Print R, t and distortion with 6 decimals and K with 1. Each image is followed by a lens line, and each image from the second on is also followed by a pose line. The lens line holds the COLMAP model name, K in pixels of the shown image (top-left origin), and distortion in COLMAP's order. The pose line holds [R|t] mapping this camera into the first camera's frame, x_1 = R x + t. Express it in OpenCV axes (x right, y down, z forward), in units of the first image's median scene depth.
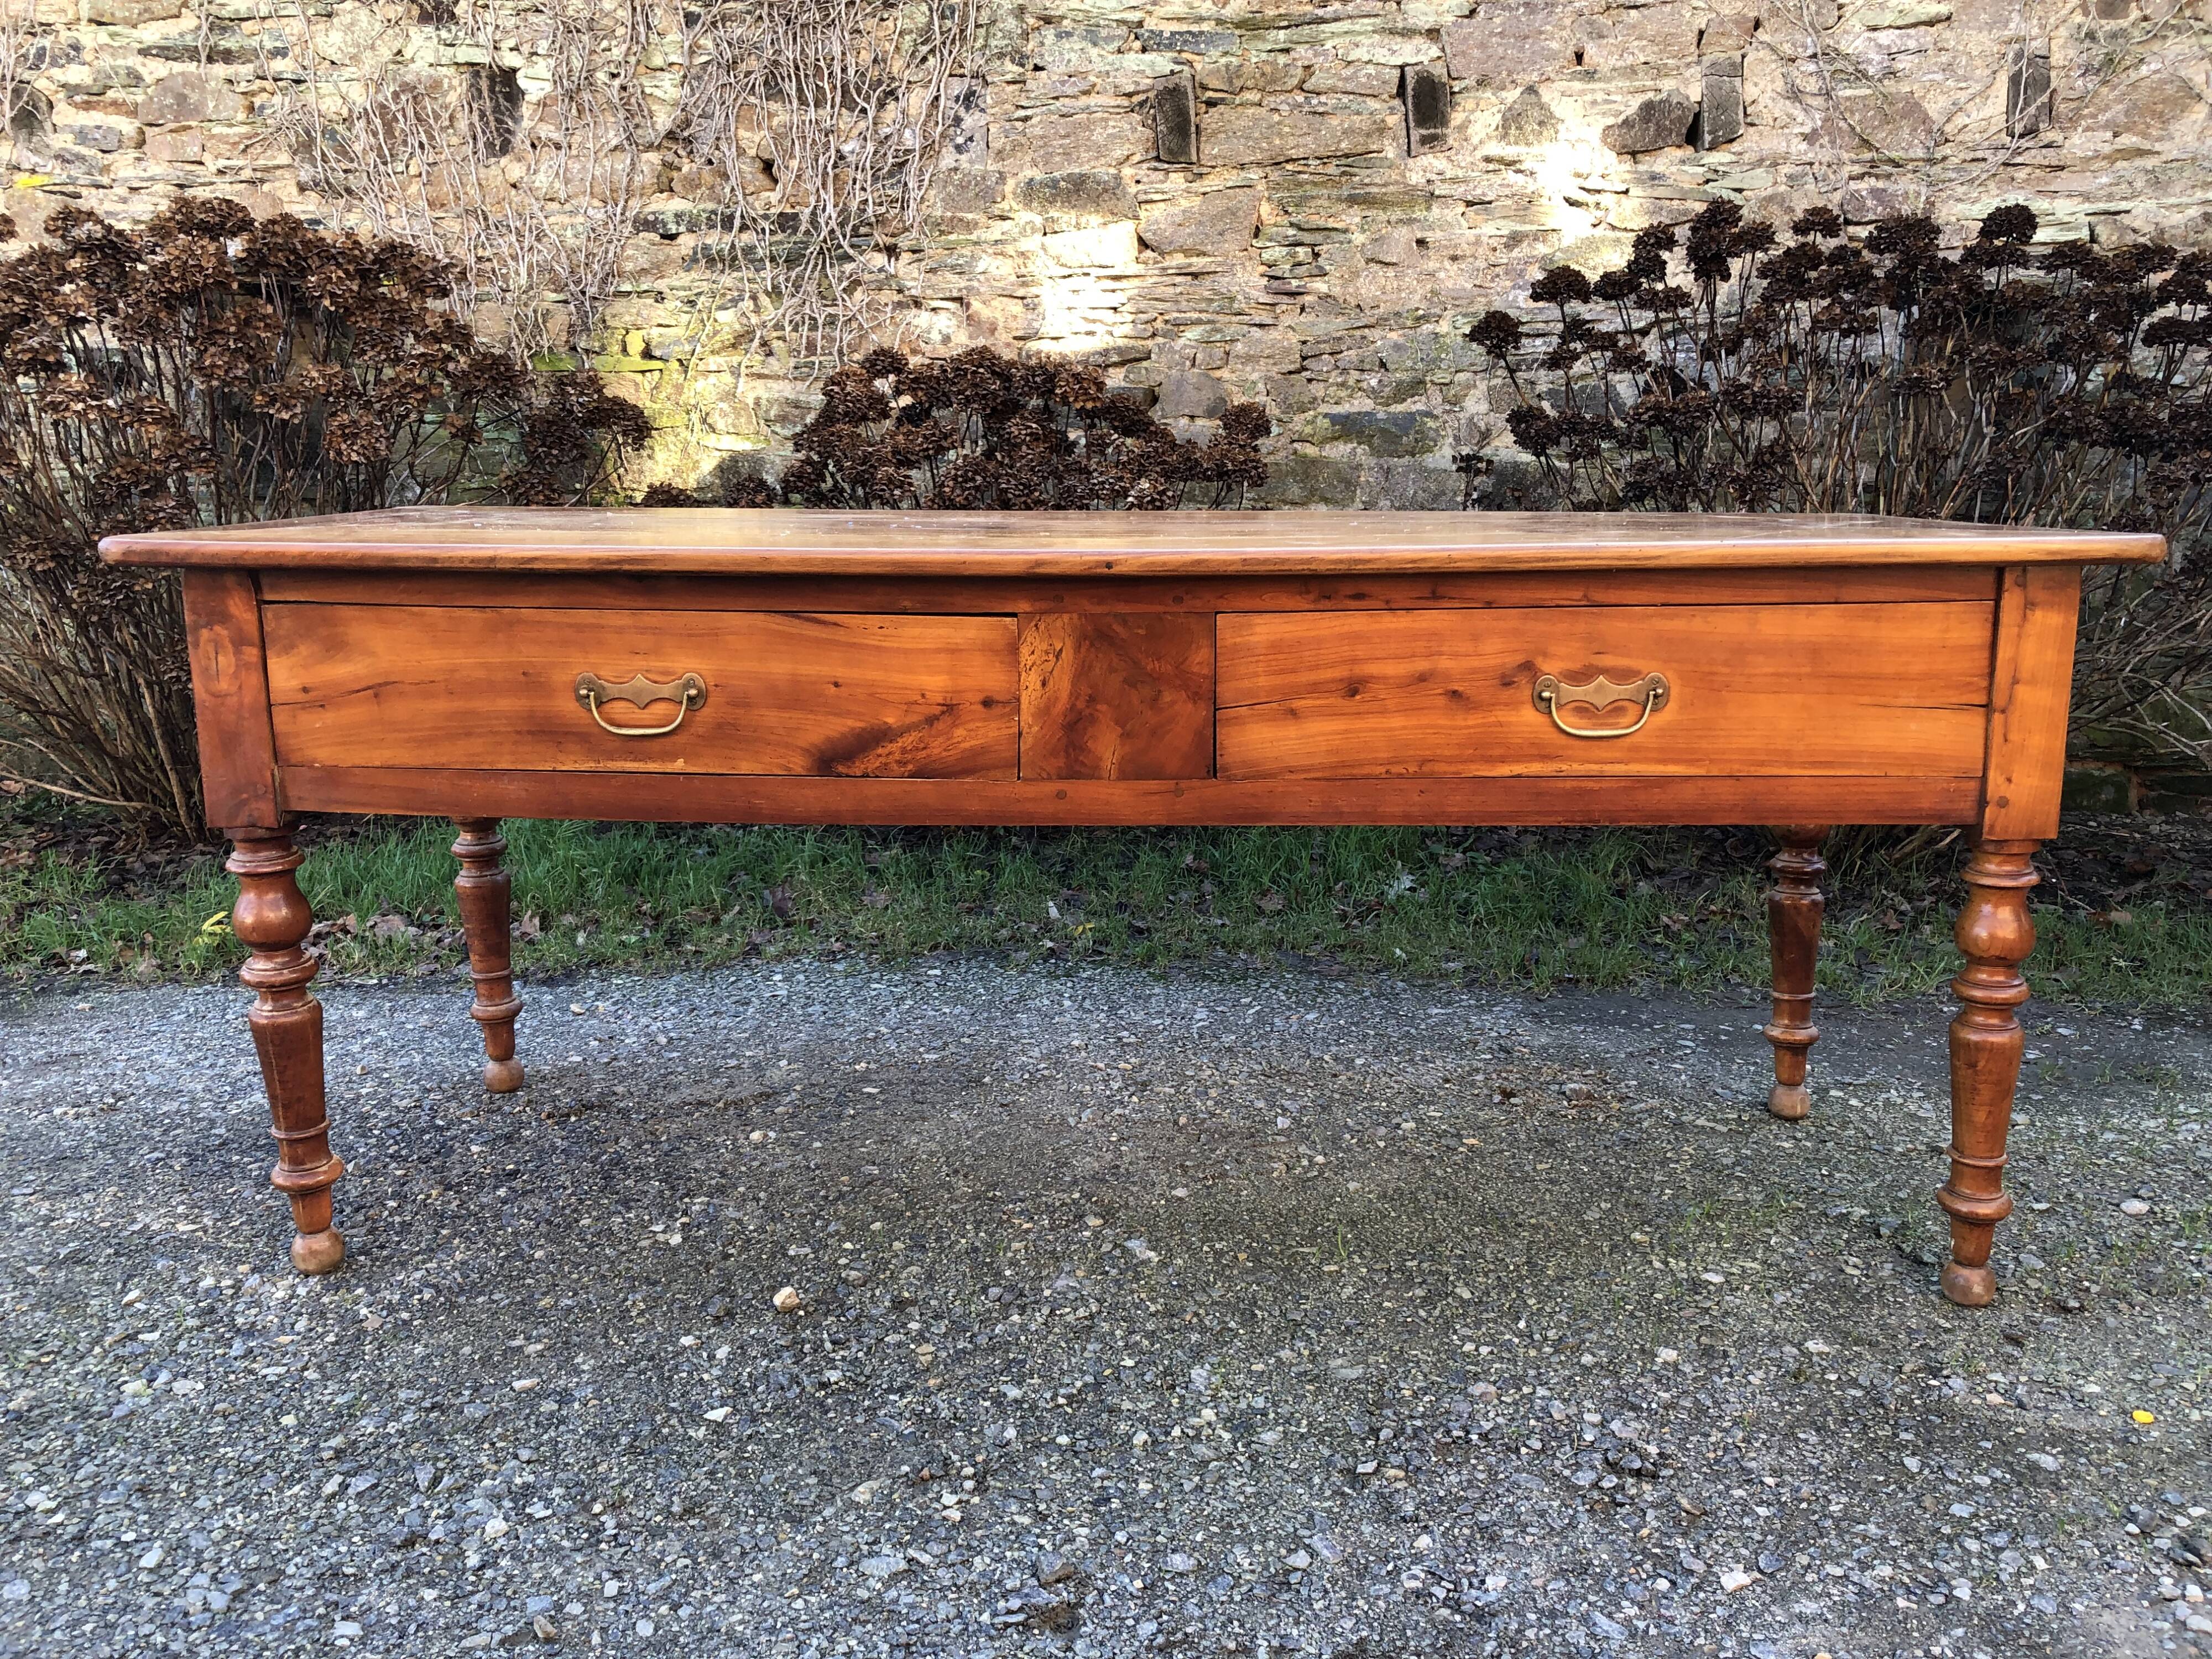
lens RADIAL K [[1805.4, 0, 1092.7], [0, 1805.4, 804.1], [0, 0, 1]] dist [0.016453, -0.002948]
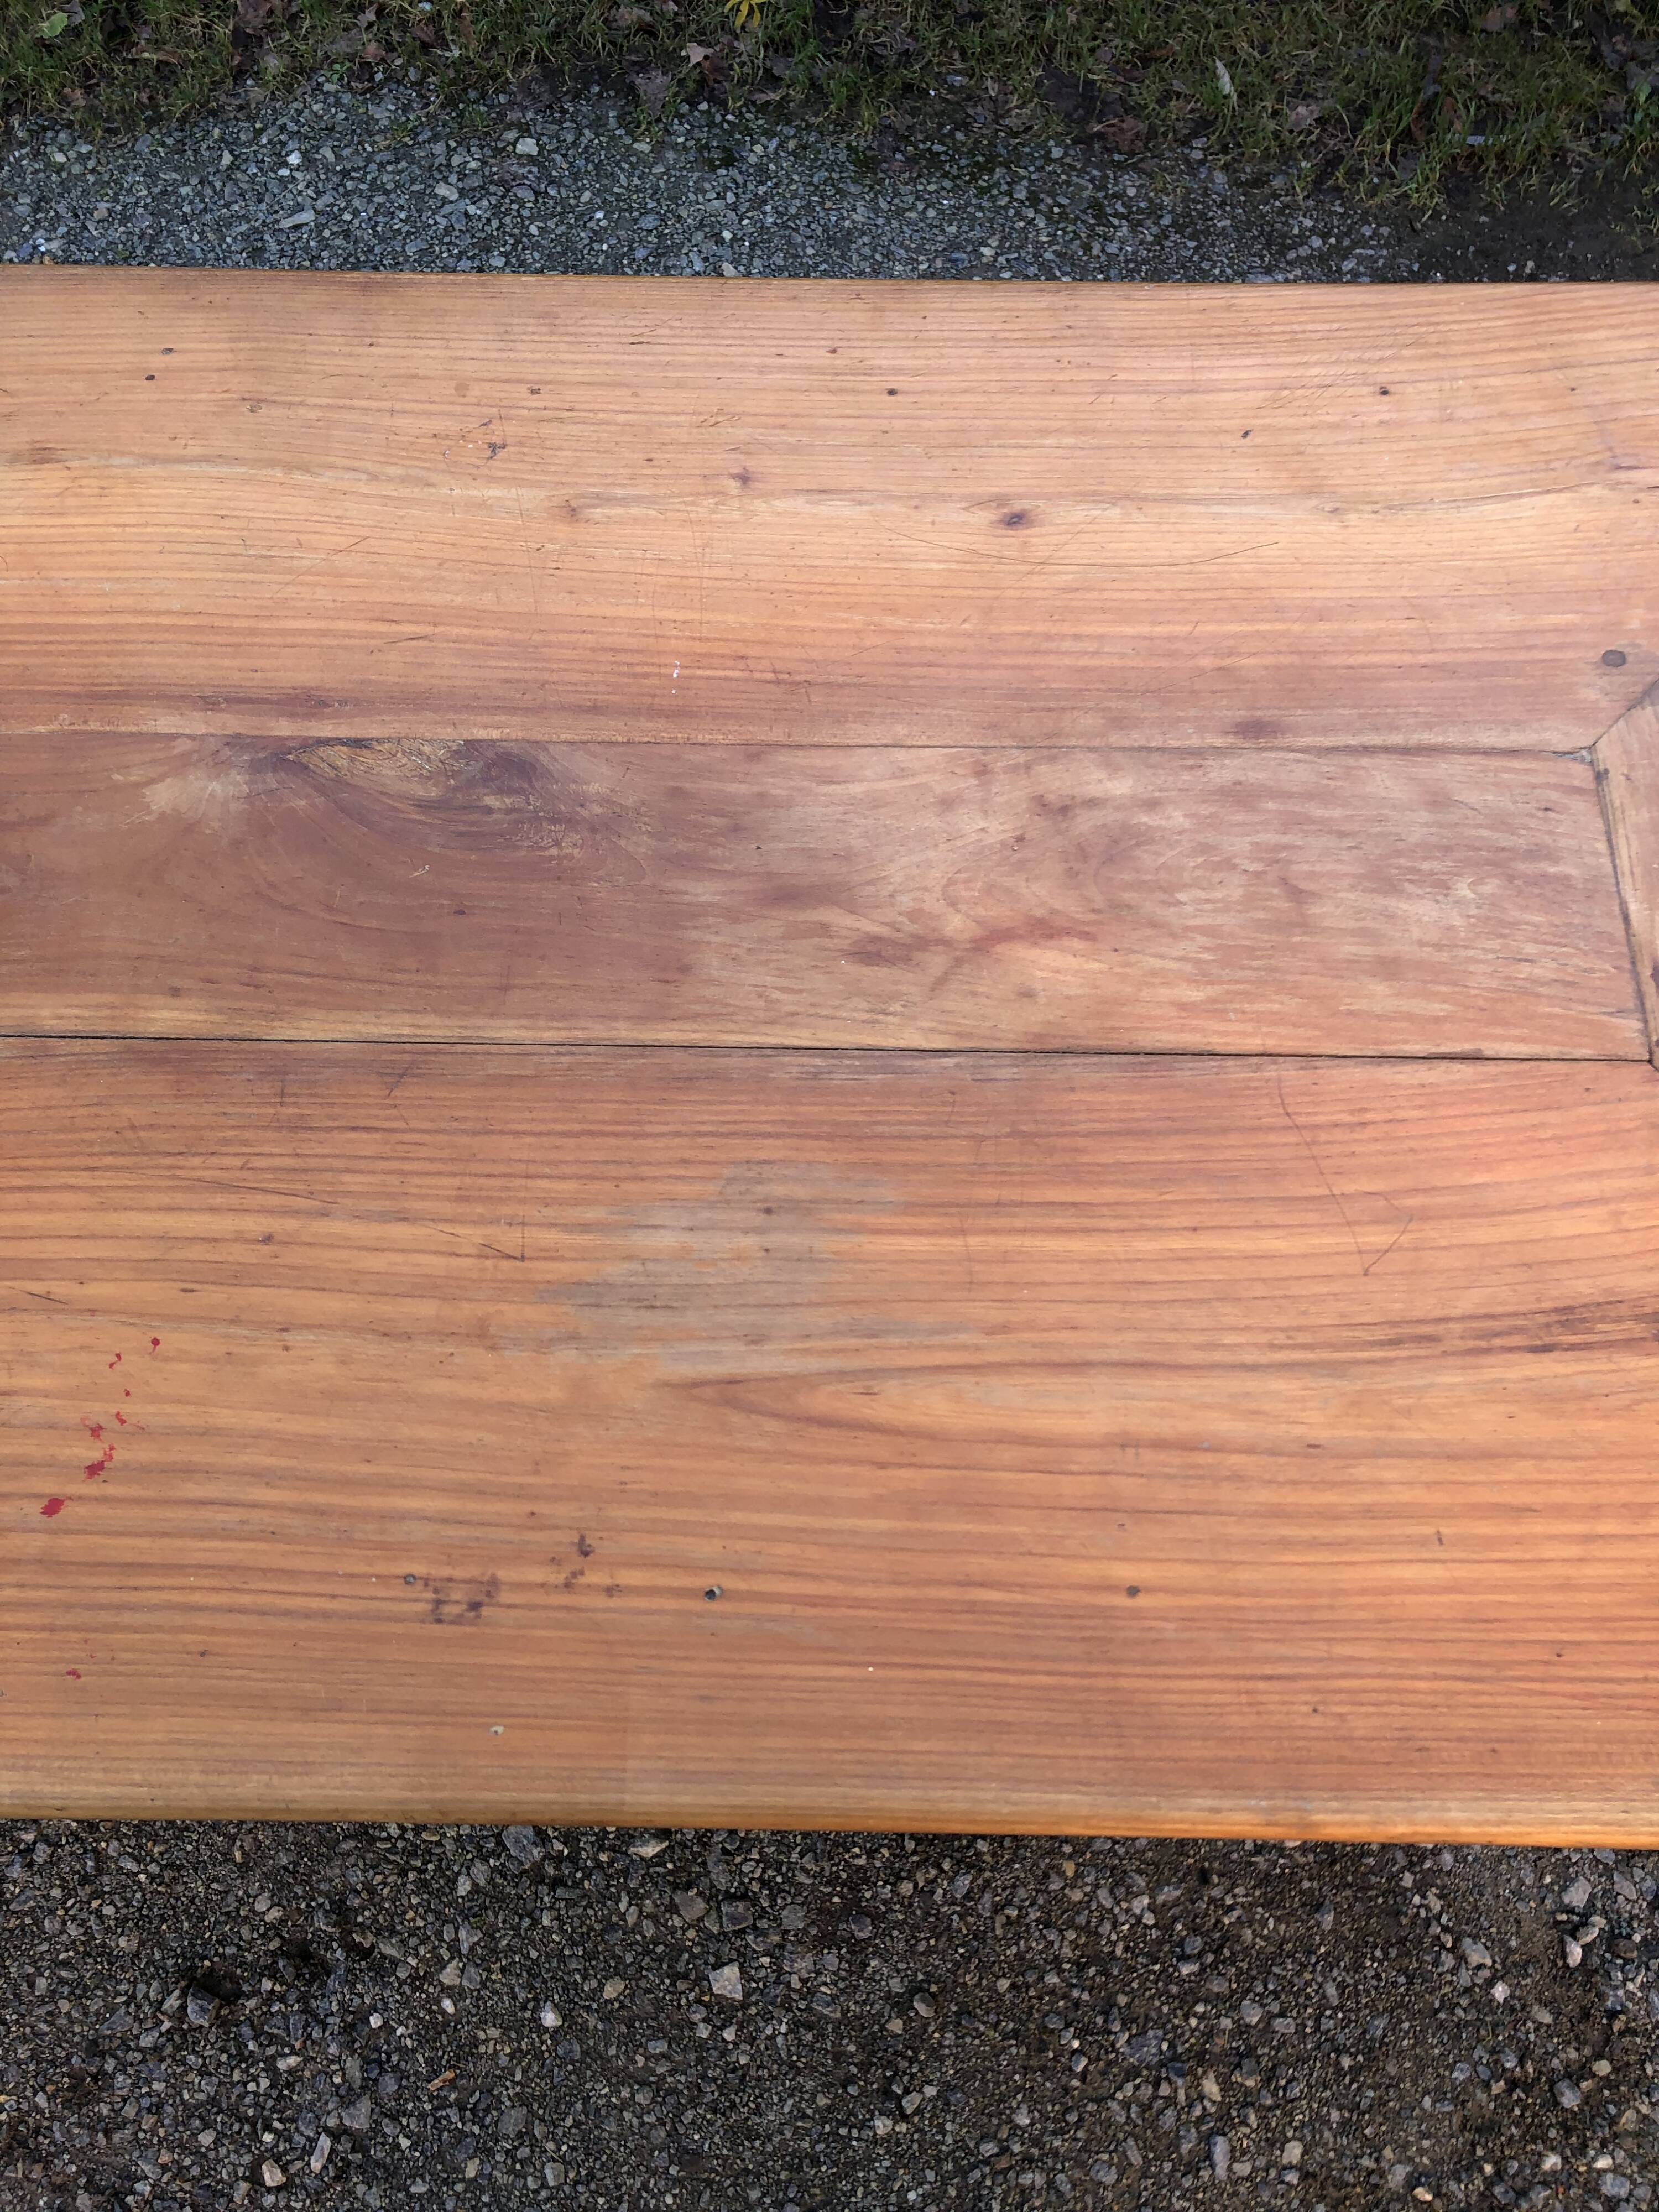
lens RADIAL K [[1805.4, 0, 812.0], [0, 1805.4, 1086.1], [0, 0, 1]] dist [0.016453, -0.002948]
pose [[0.999893, -0.009648, 0.011015, 0.004742], [-0.003638, 0.565012, 0.825075, -0.187305], [-0.014184, -0.825026, 0.564916, 0.232875]]
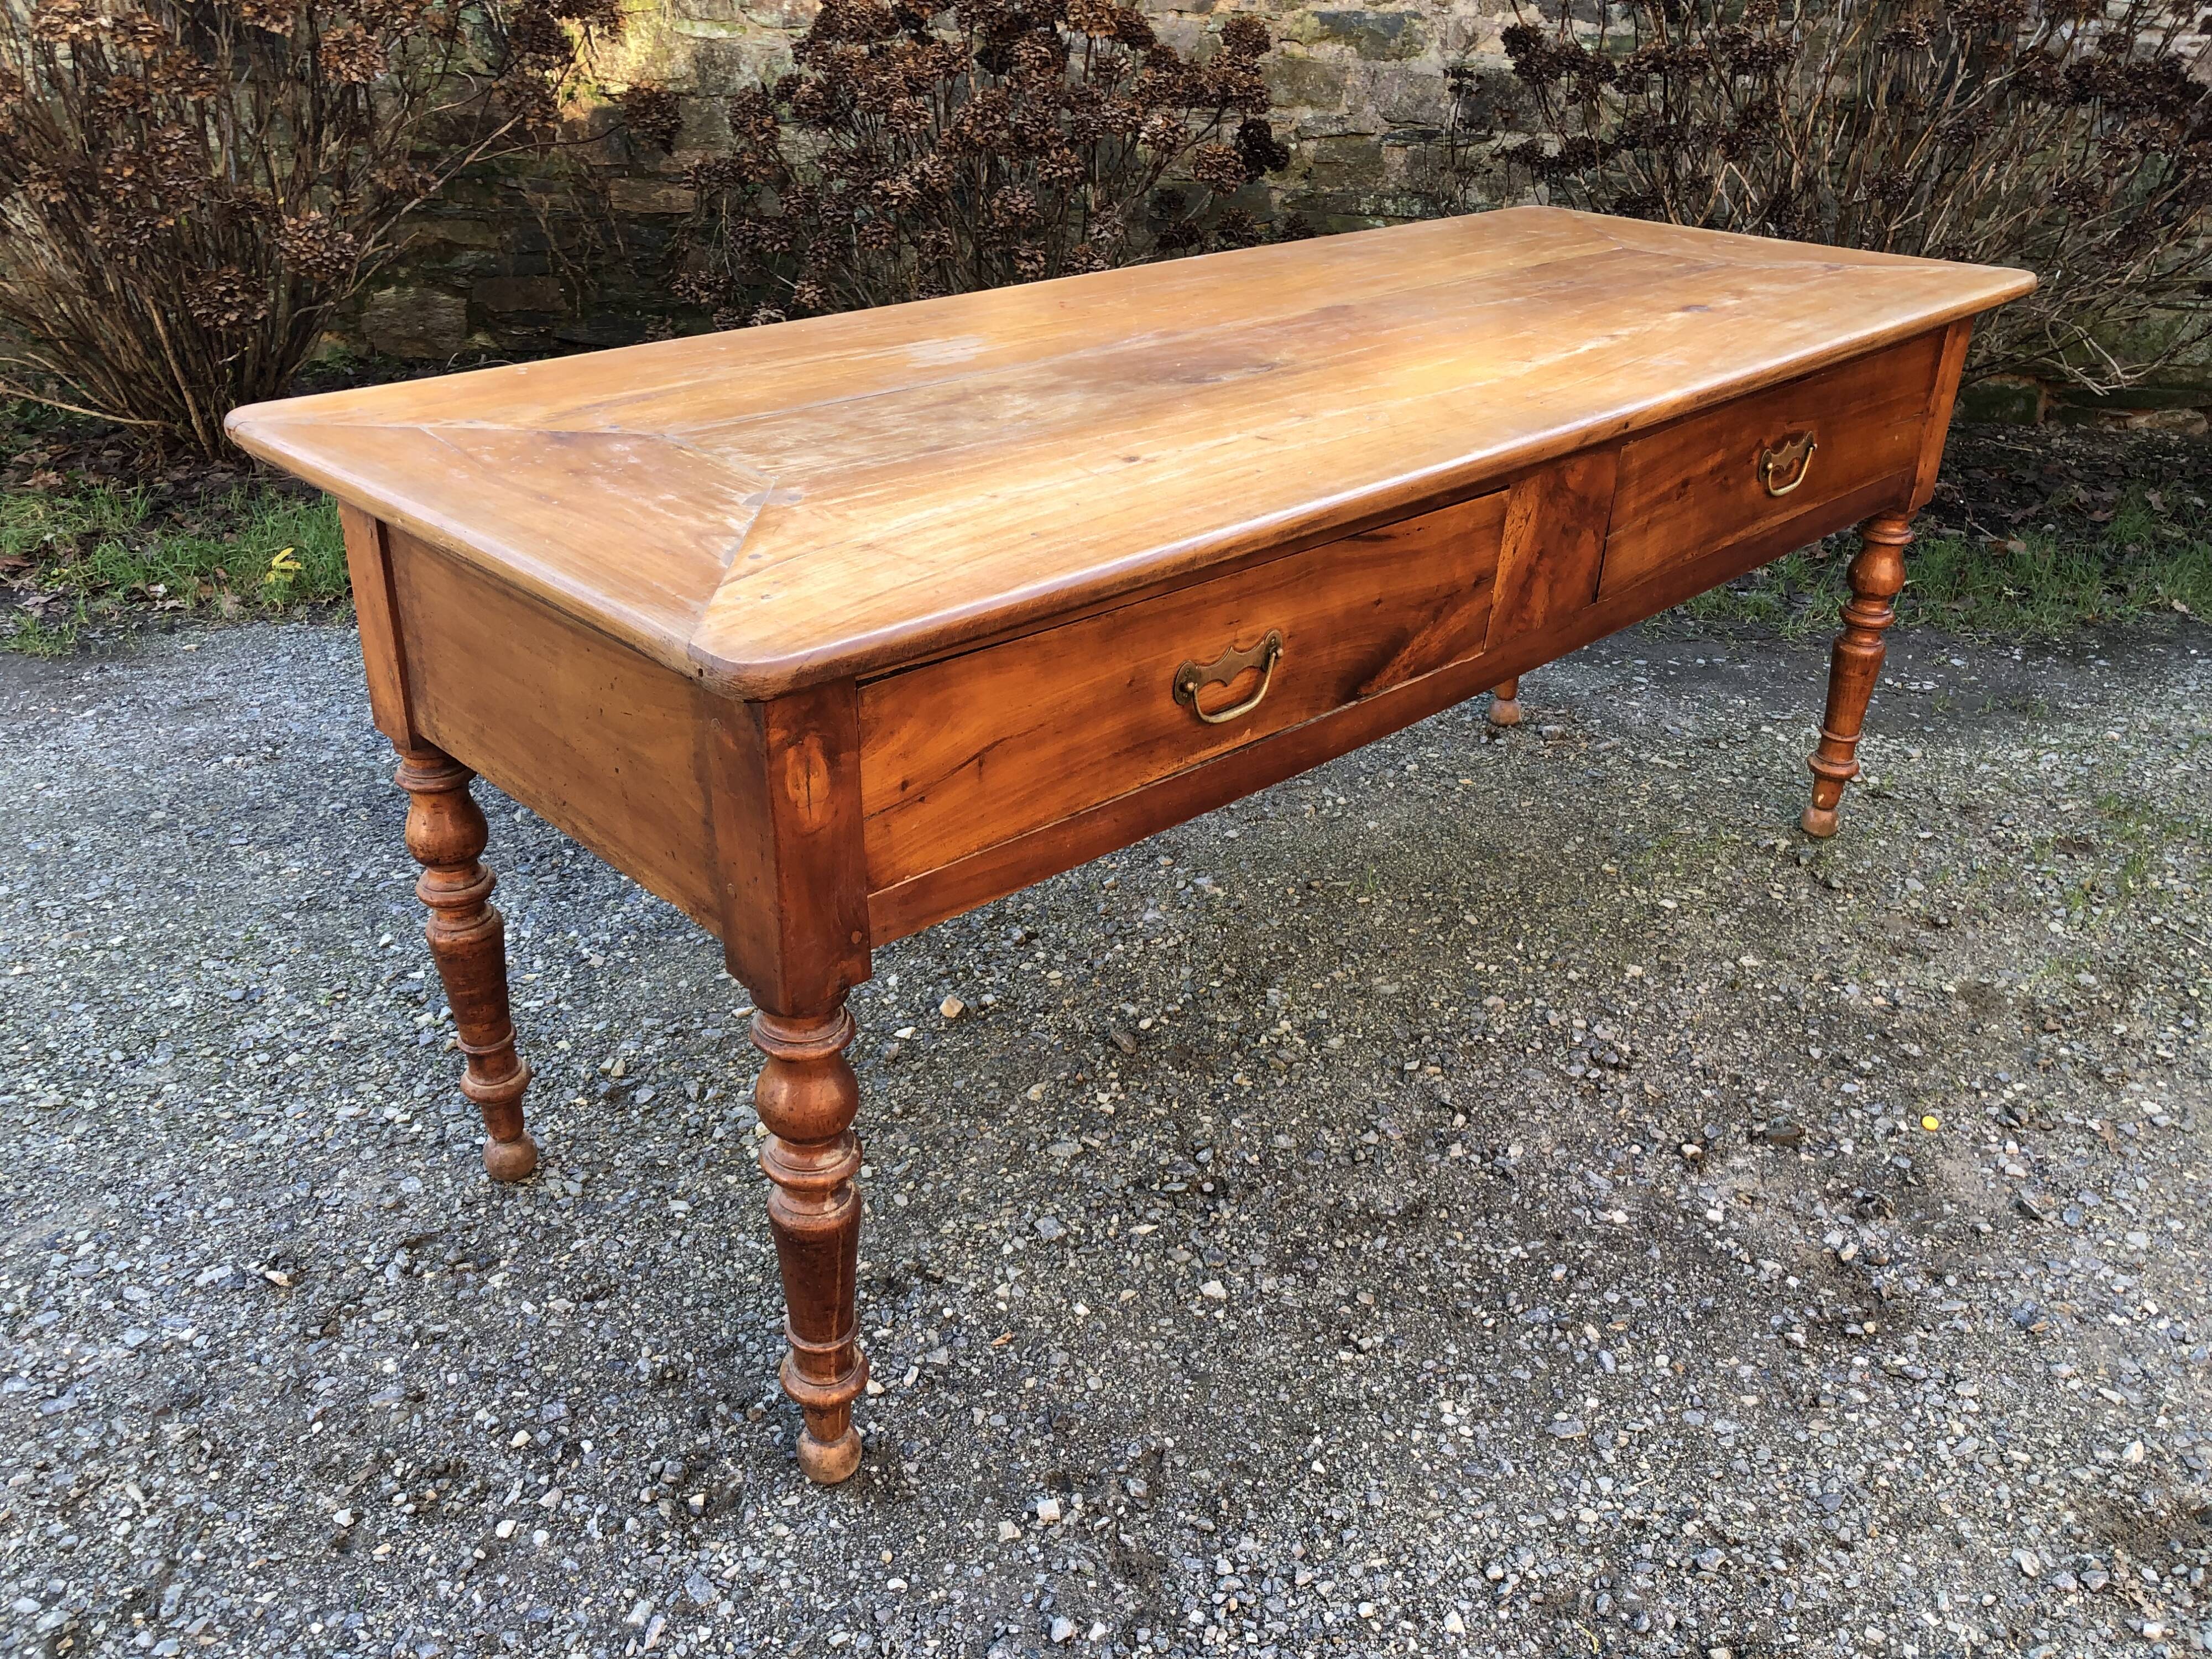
lens RADIAL K [[1805.4, 0, 1107.3], [0, 1805.4, 830.0], [0, 0, 1]] dist [0.016453, -0.002948]
pose [[0.997892, -0.013660, 0.063442, -0.054959], [-0.004302, 0.961524, 0.274688, -0.057601], [-0.064753, -0.274382, 0.959438, -0.072414]]
